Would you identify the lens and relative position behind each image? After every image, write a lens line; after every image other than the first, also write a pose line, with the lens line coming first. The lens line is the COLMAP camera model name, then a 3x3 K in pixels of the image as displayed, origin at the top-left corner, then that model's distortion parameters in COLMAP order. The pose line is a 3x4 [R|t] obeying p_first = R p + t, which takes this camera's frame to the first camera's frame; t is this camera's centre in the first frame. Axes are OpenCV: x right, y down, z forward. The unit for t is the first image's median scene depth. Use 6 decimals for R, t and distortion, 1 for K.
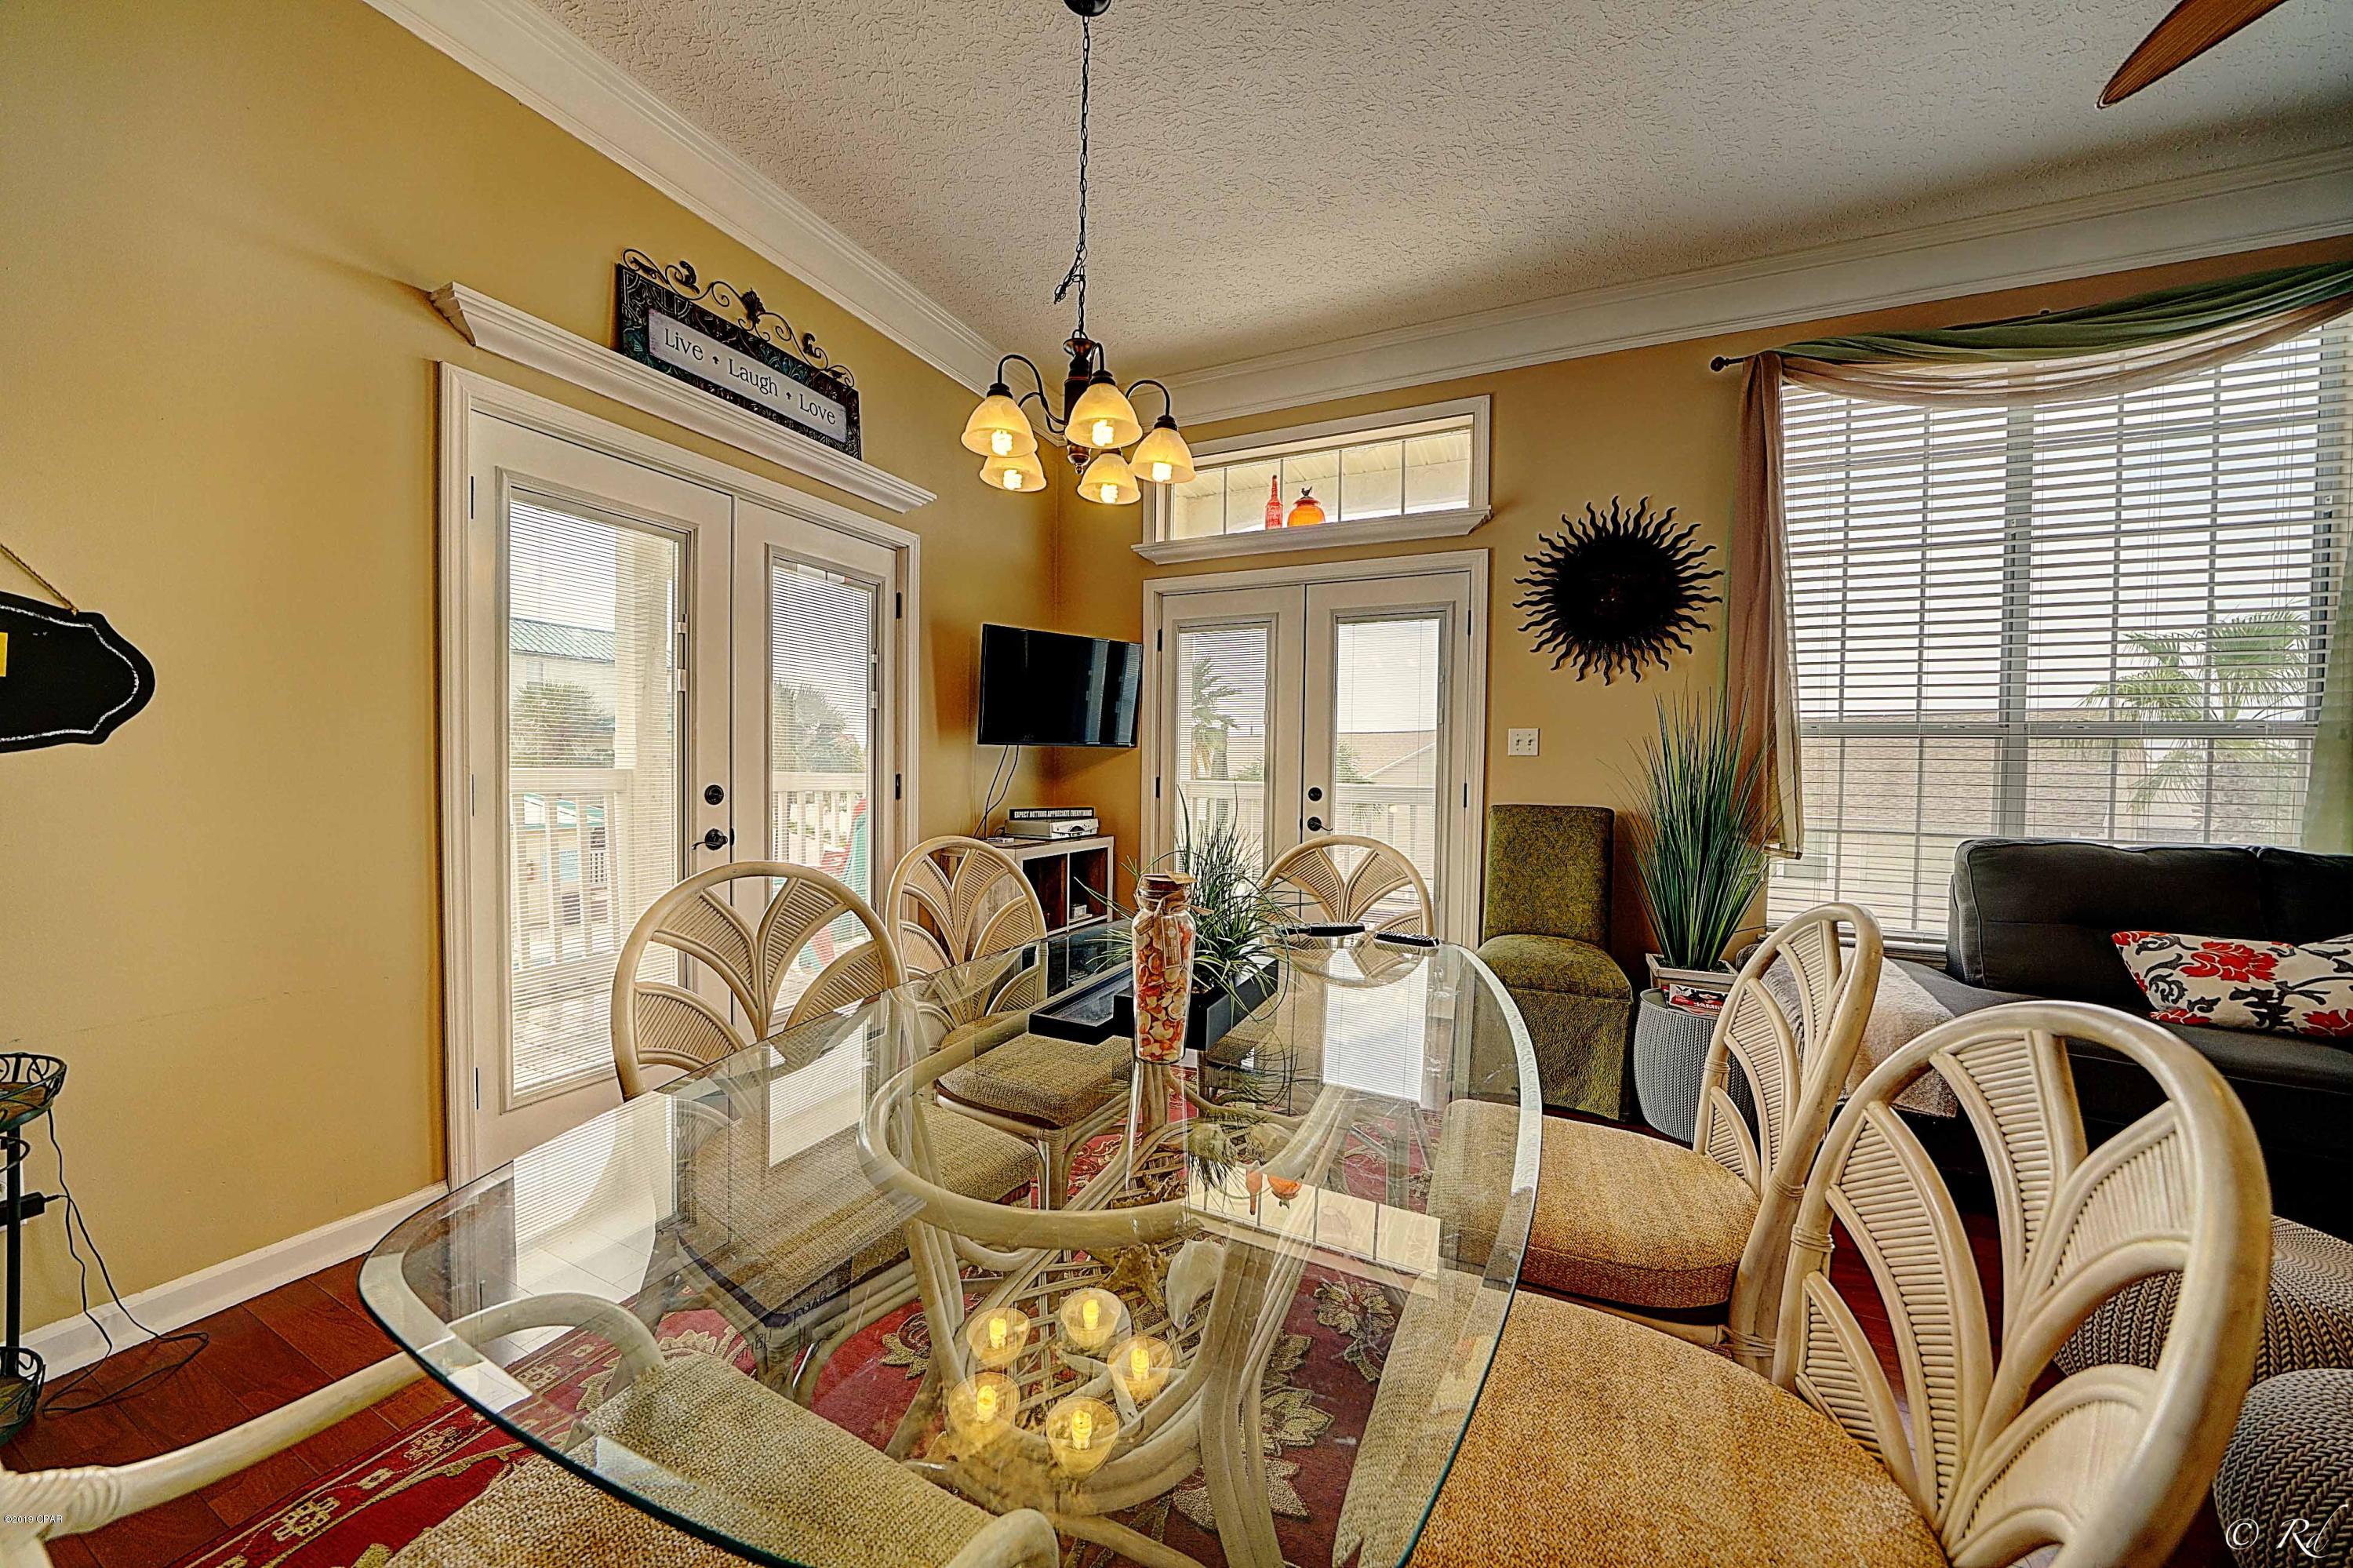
lens RADIAL K [[815.3, 0, 1180.1], [0, 815.3, 783.2], [0, 0, 1]] dist [-0.014042, 0.000367]
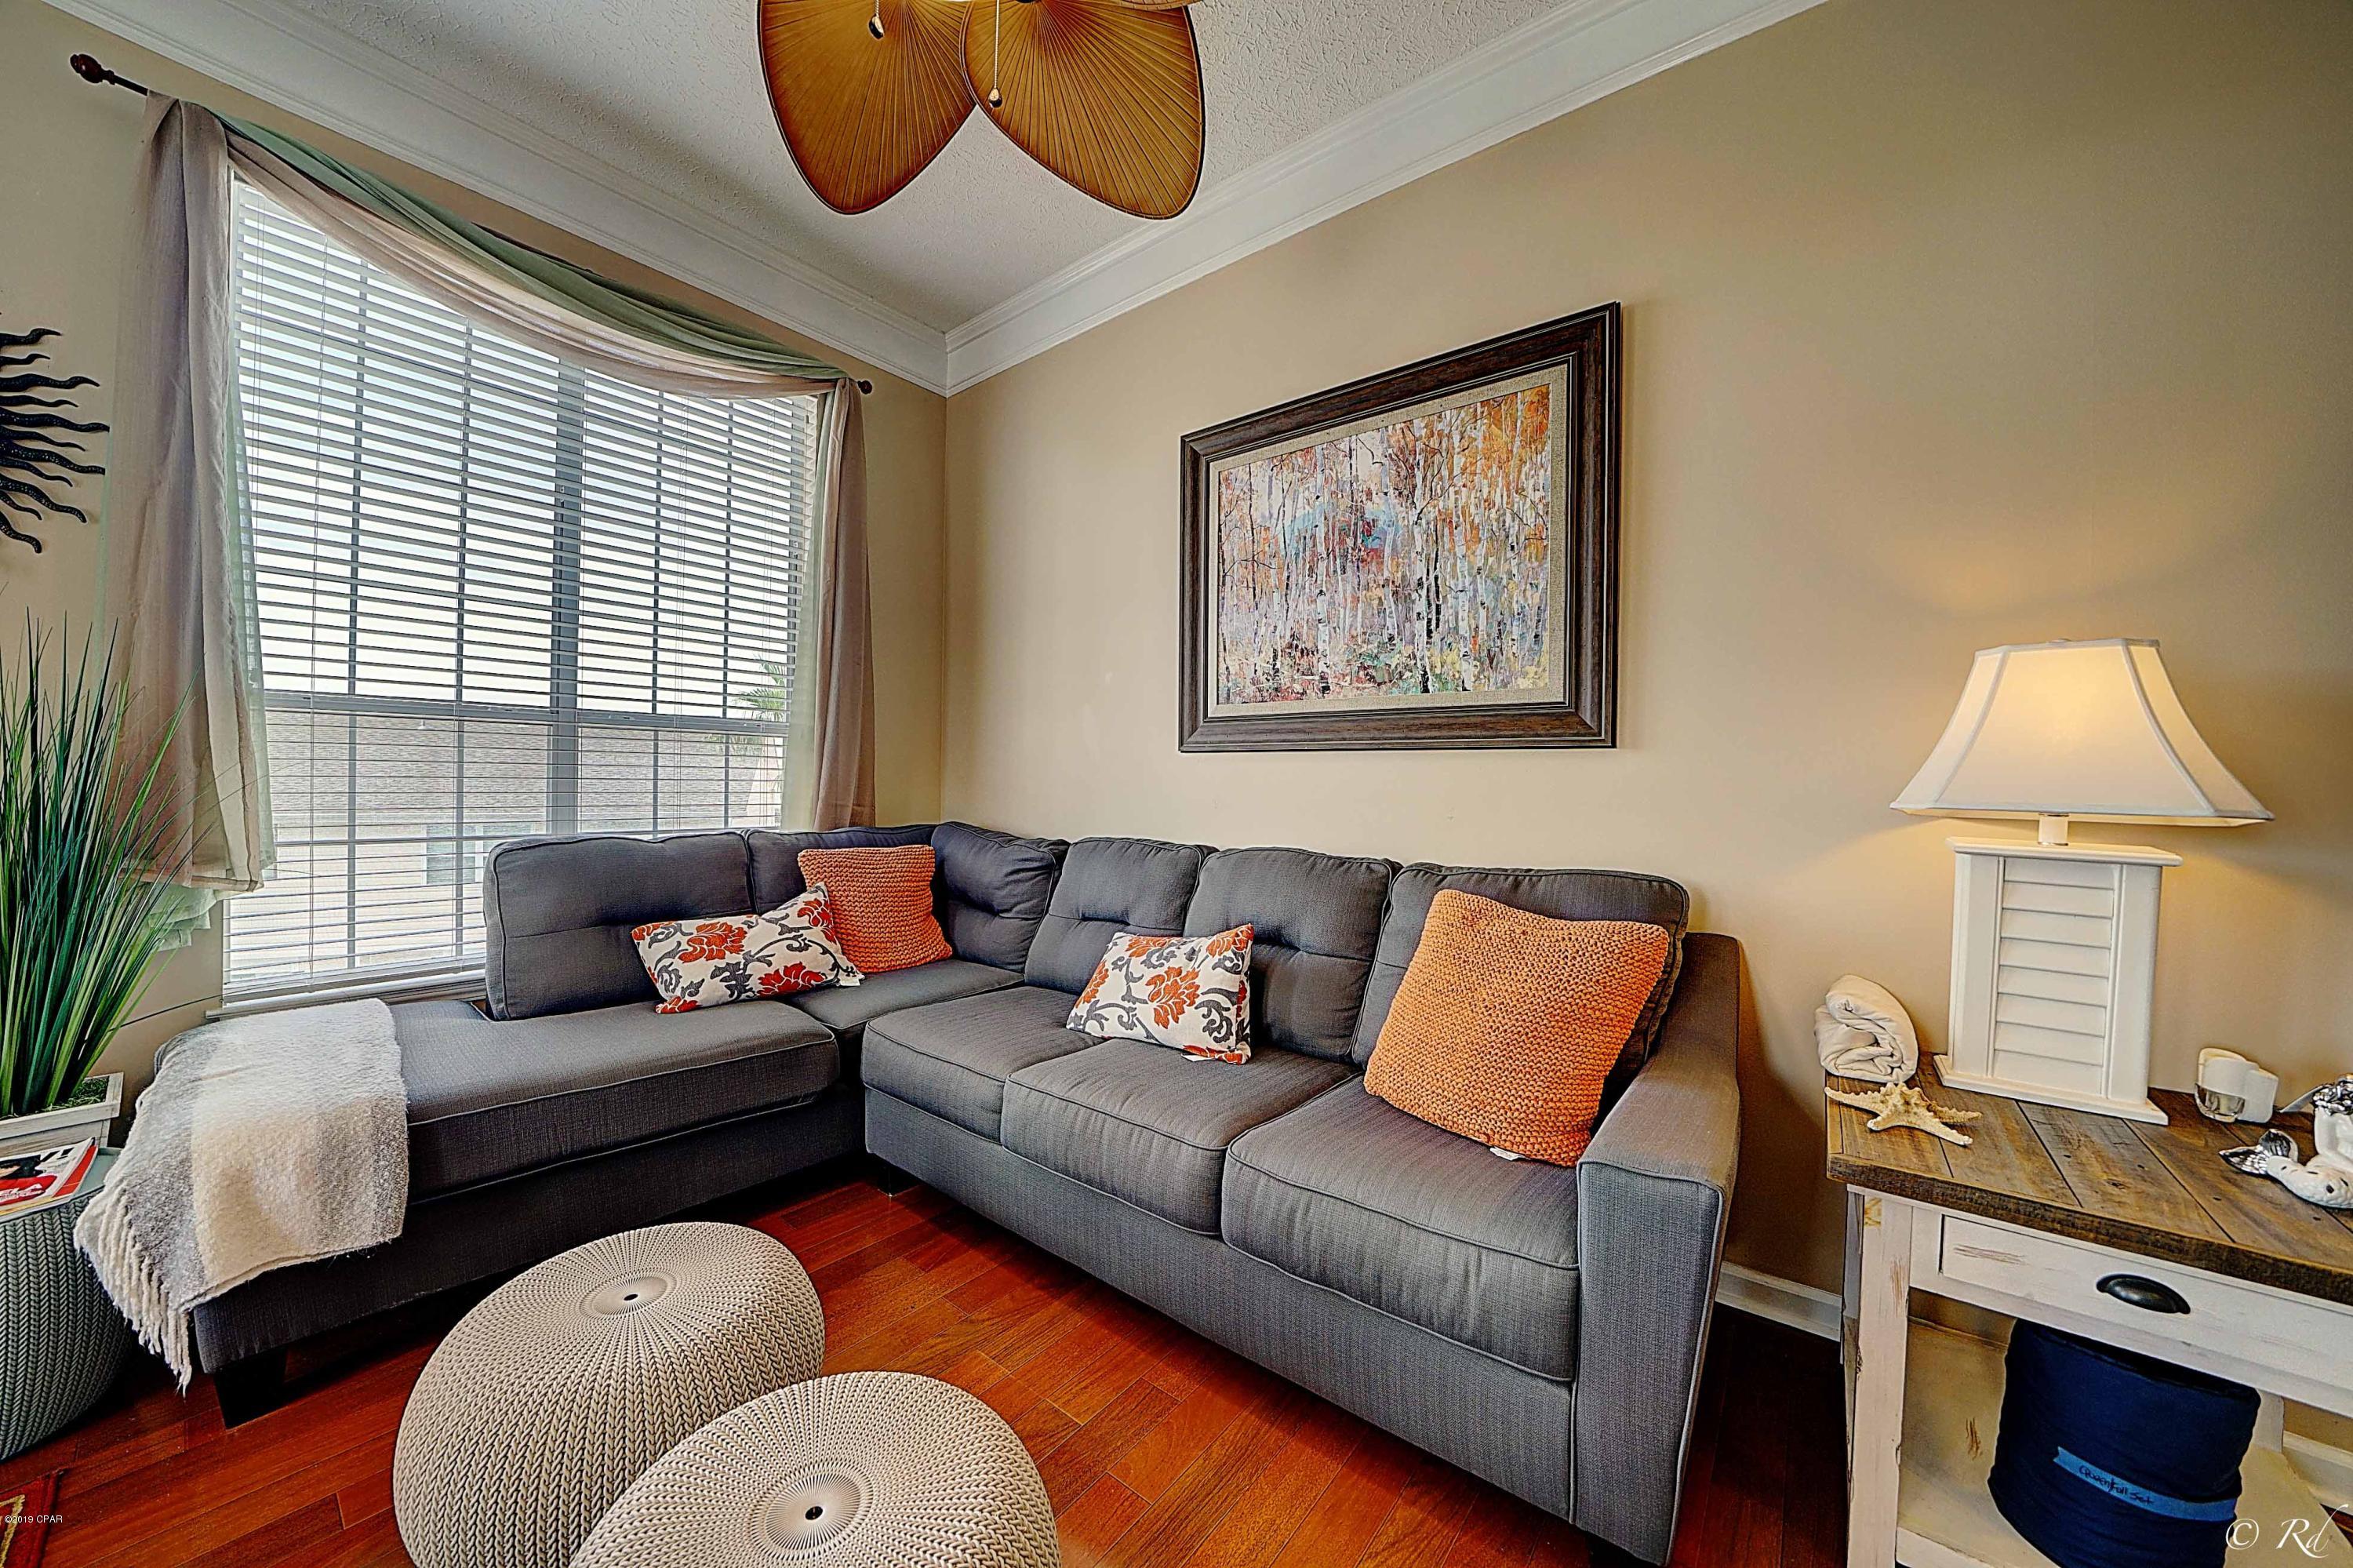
lens RADIAL K [[823.7, 0, 1188.2], [0, 823.7, 787.8], [0, 0, 1]] dist [-0.034303, 0.005341]
pose [[0.239762, -0.023096, 0.970557, 0.303345], [0.008934, 0.999727, 0.021583, 0.000963], [-0.970791, 0.003496, 0.239903, 0.088439]]
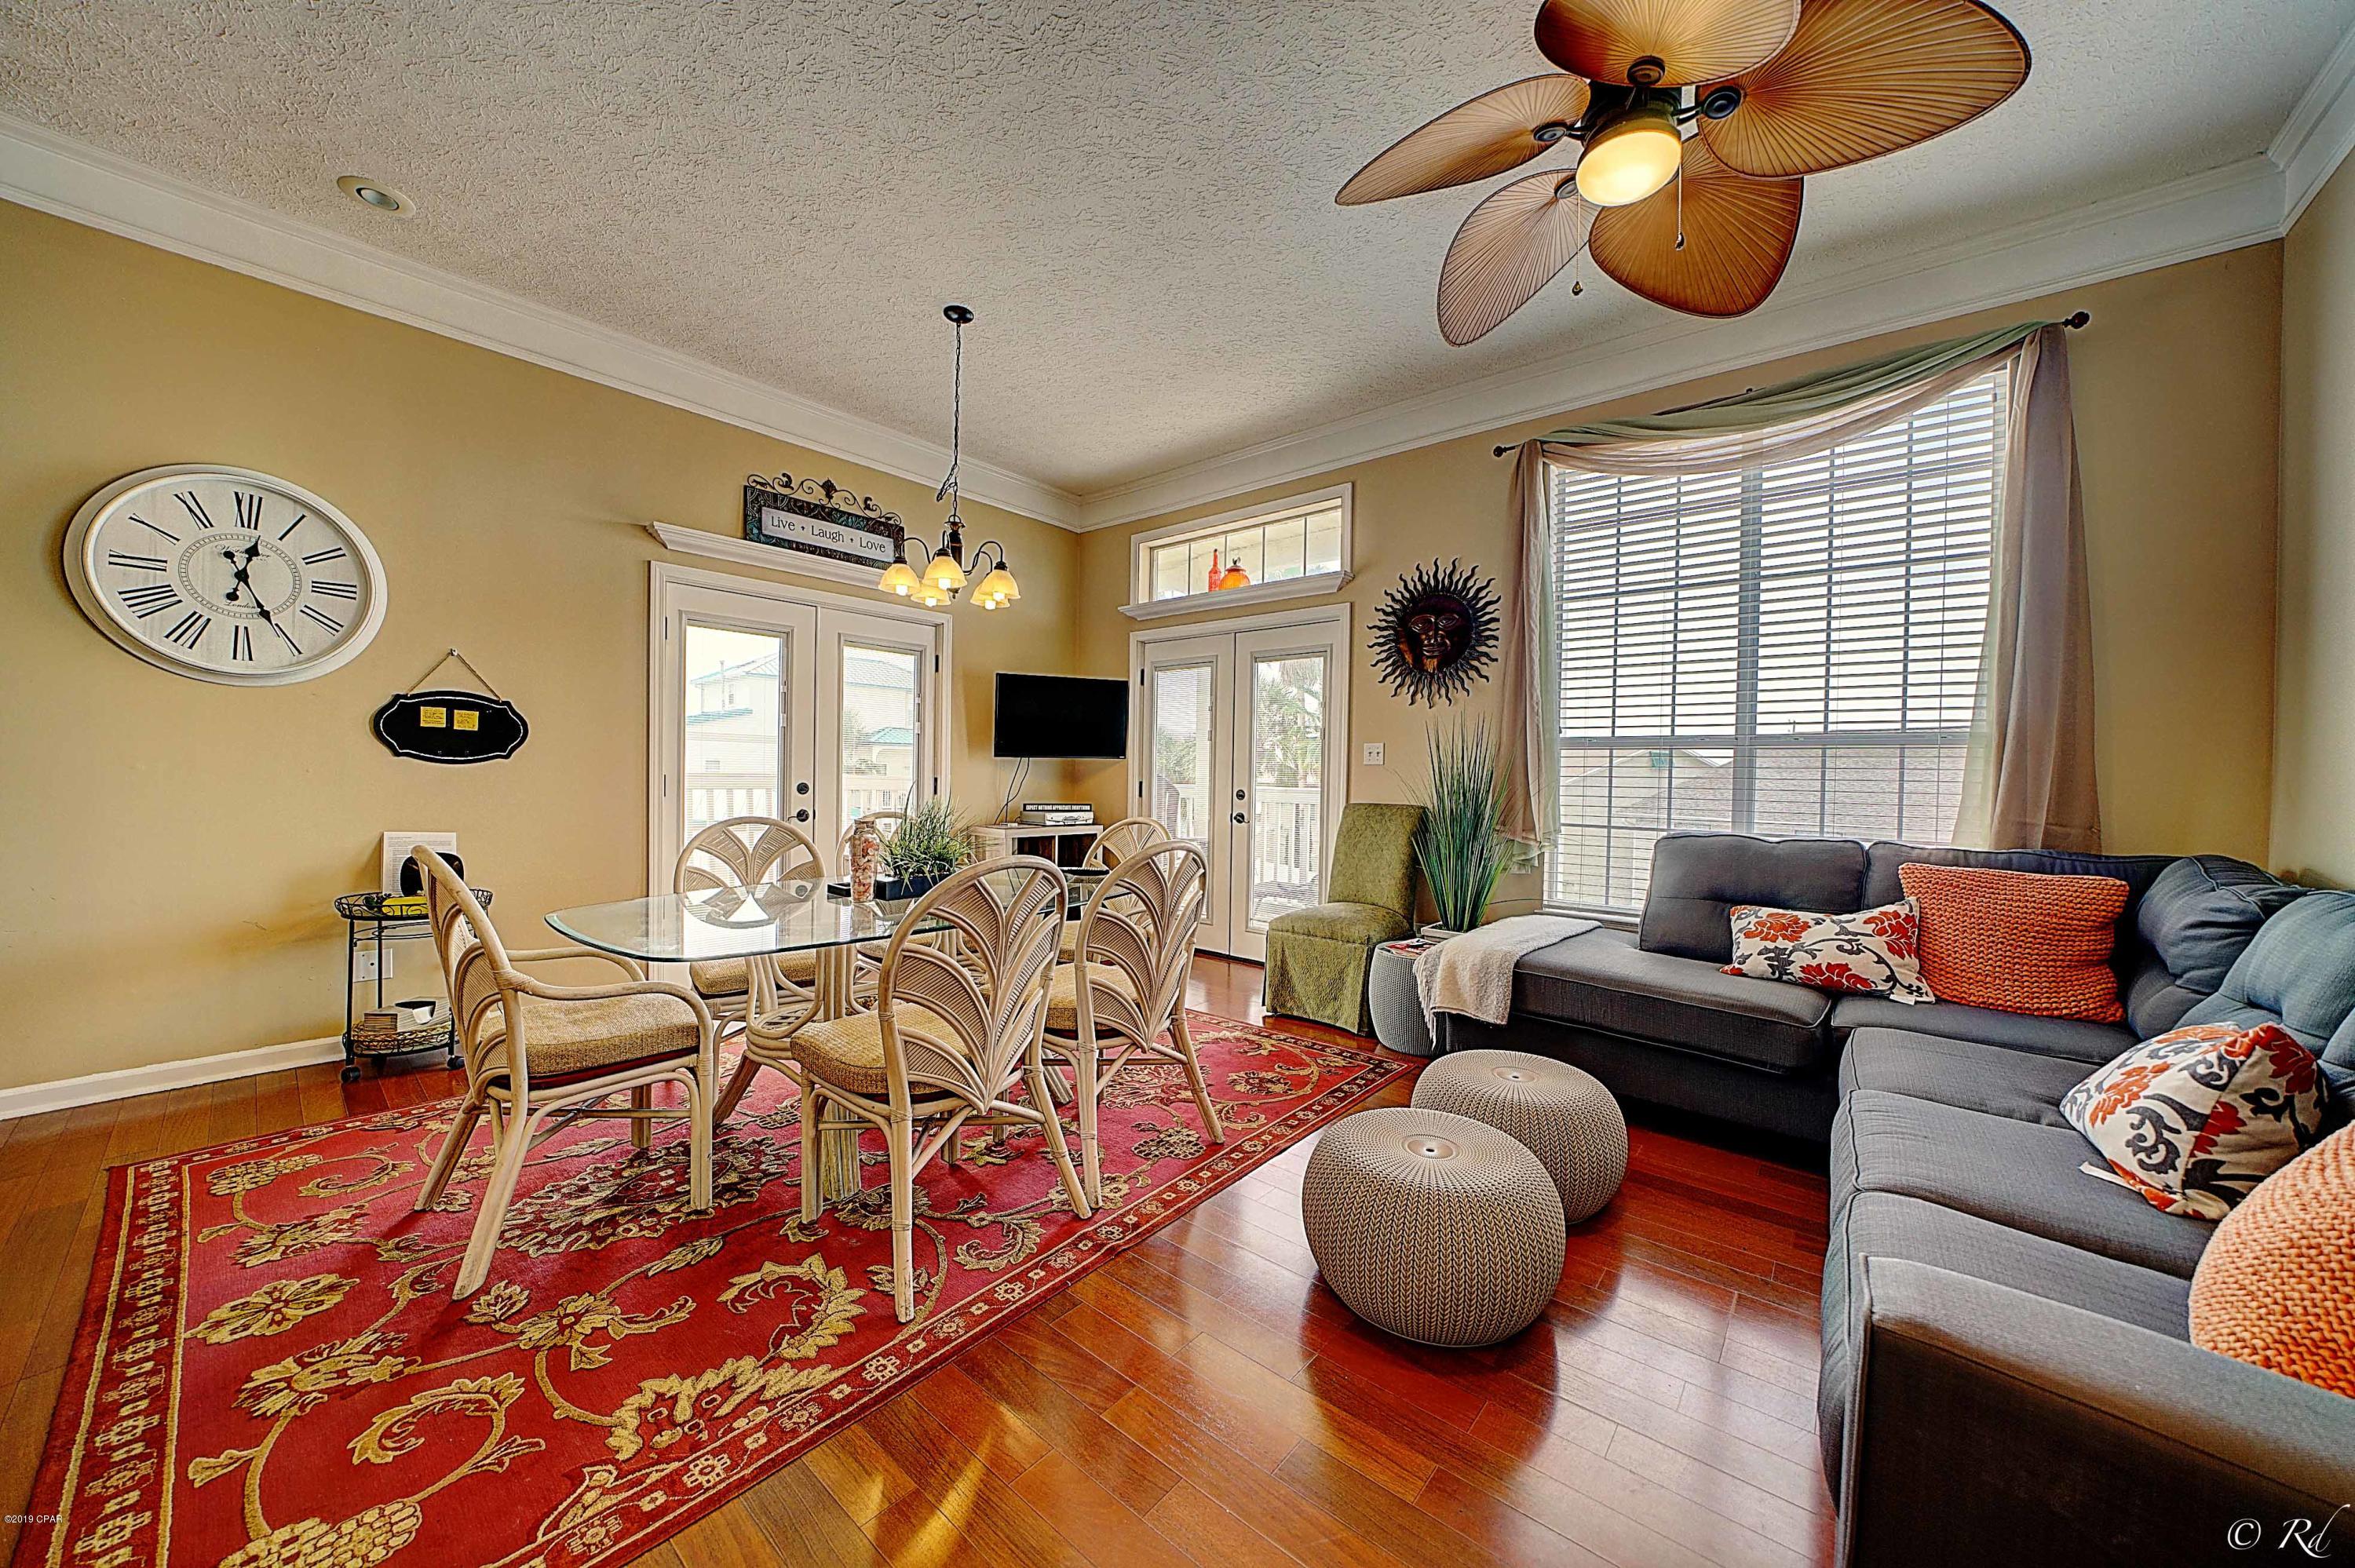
lens RADIAL K [[815.8, 0, 1181.1], [0, 815.8, 783.2], [0, 0, 1]] dist [-0.014042, 0.000367]
pose [[0.963255, 0.005273, -0.268538, 0.548846], [-0.009193, 0.999869, -0.013341, 0.016983], [0.268433, 0.015320, 0.963177, -0.347728]]
